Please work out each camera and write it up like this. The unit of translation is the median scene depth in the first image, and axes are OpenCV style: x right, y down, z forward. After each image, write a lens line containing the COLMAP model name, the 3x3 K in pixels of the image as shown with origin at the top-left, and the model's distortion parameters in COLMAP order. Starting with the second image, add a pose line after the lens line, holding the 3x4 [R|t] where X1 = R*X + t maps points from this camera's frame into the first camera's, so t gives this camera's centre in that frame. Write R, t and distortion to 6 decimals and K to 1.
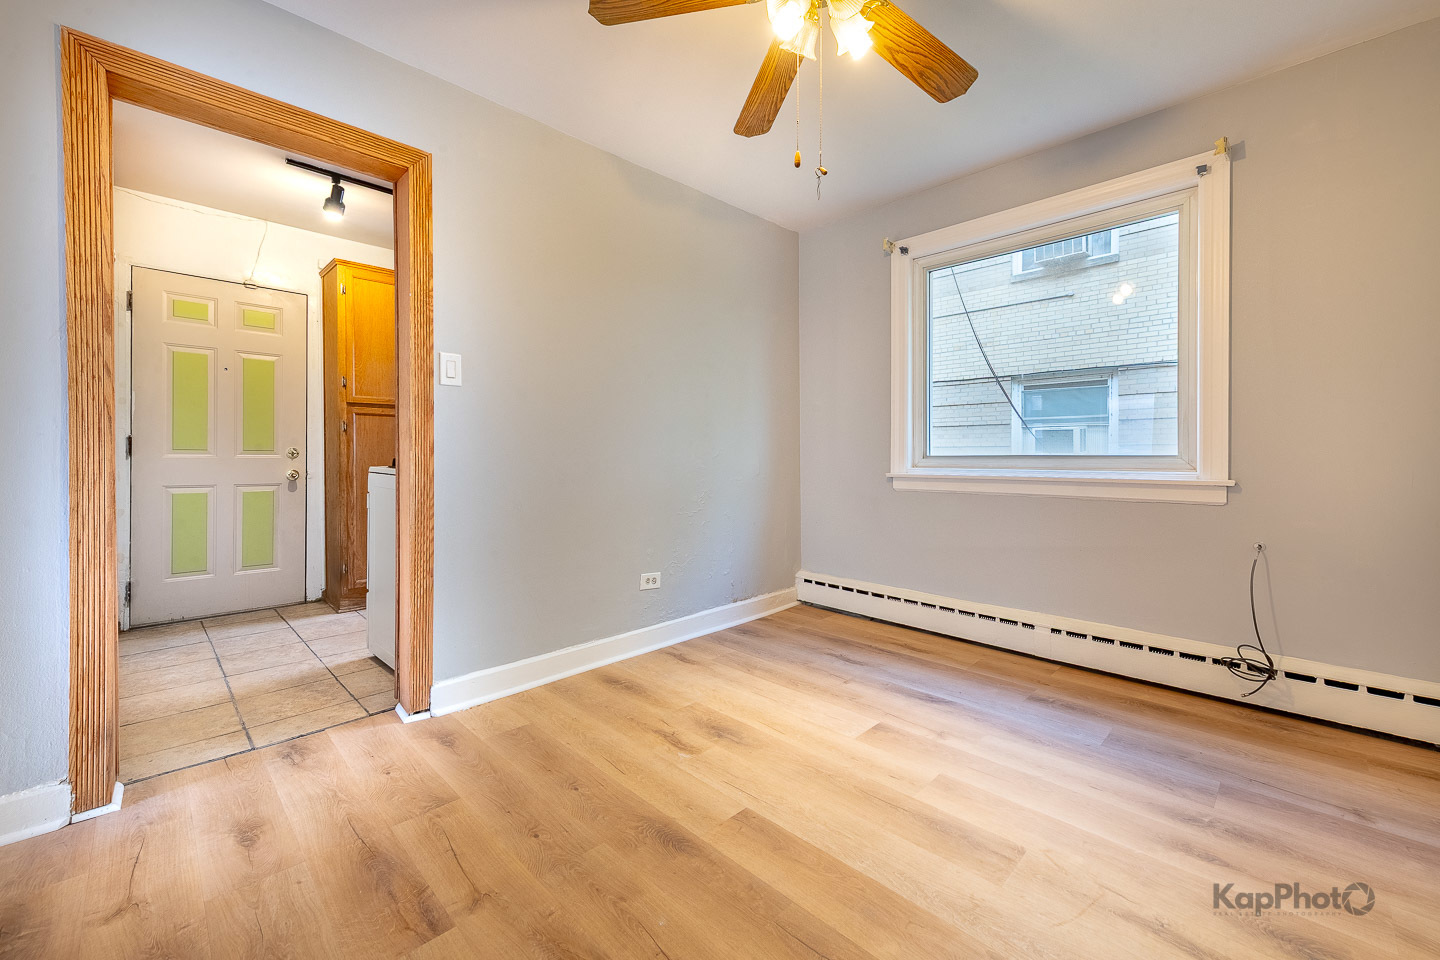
lens RADIAL K [[592.3, 0, 715.6], [0, 592.3, 464.6], [0, 0, 1]] dist [0.007642, -0.001032]
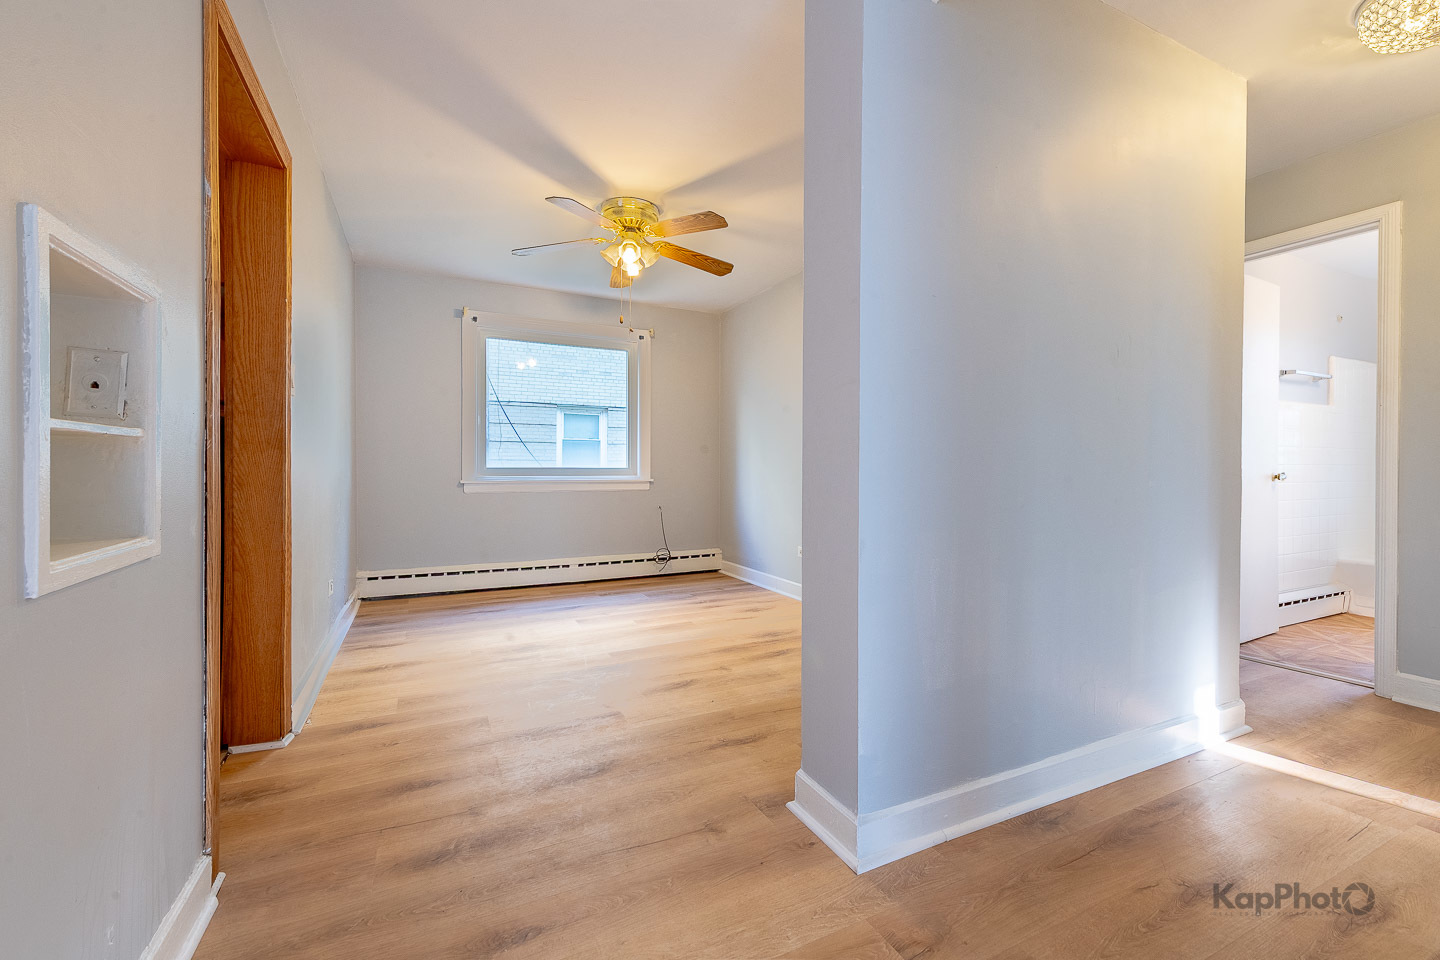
lens RADIAL K [[592.3, 0, 721.1], [0, 592.3, 470.8], [0, 0, 1]] dist [0.007642, -0.001032]
pose [[0.315026, 0.000817, 0.949083, -1.149694], [0.009336, 0.999949, -0.003960, 0.006697], [-0.949037, 0.010108, 0.315002, 0.038199]]
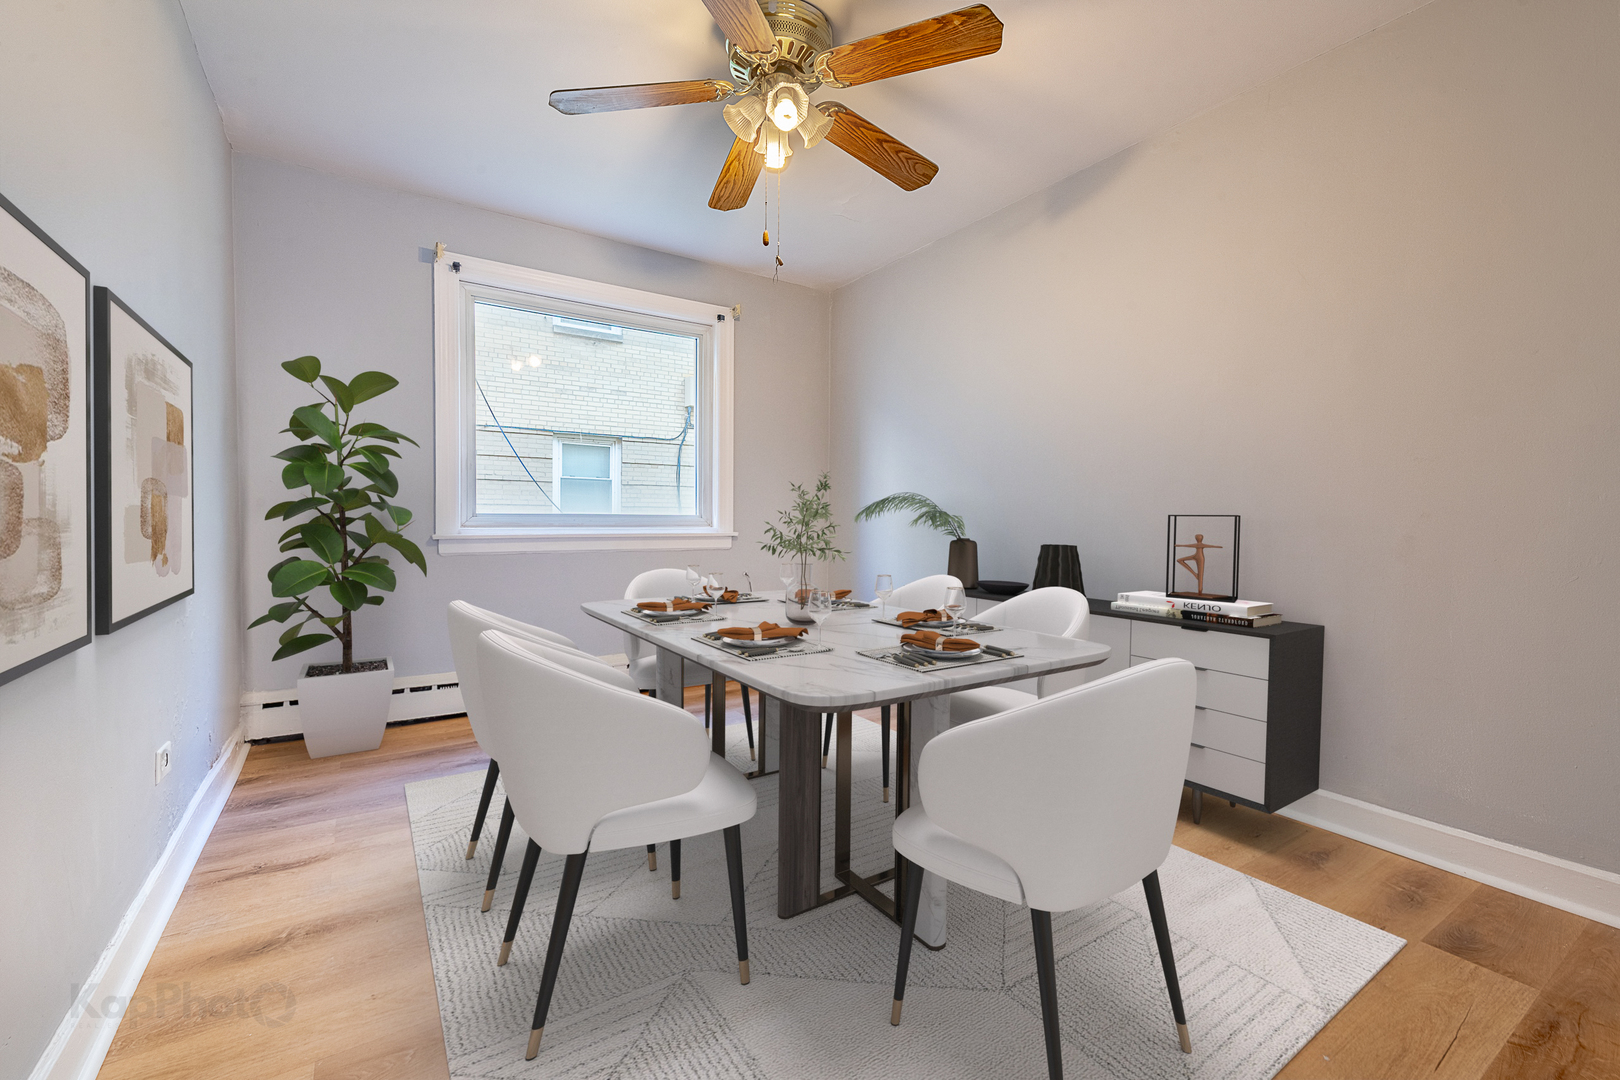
lens RADIAL K [[666.4, 0, 810.5], [0, 666.4, 531.0], [0, 0, 1]] dist [0.007642, -0.001032]
pose [[0.192600, -0.015304, 0.981158, -0.728388], [0.006872, 0.999875, 0.014247, 0.000826], [-0.981253, 0.003999, 0.192681, 0.470960]]
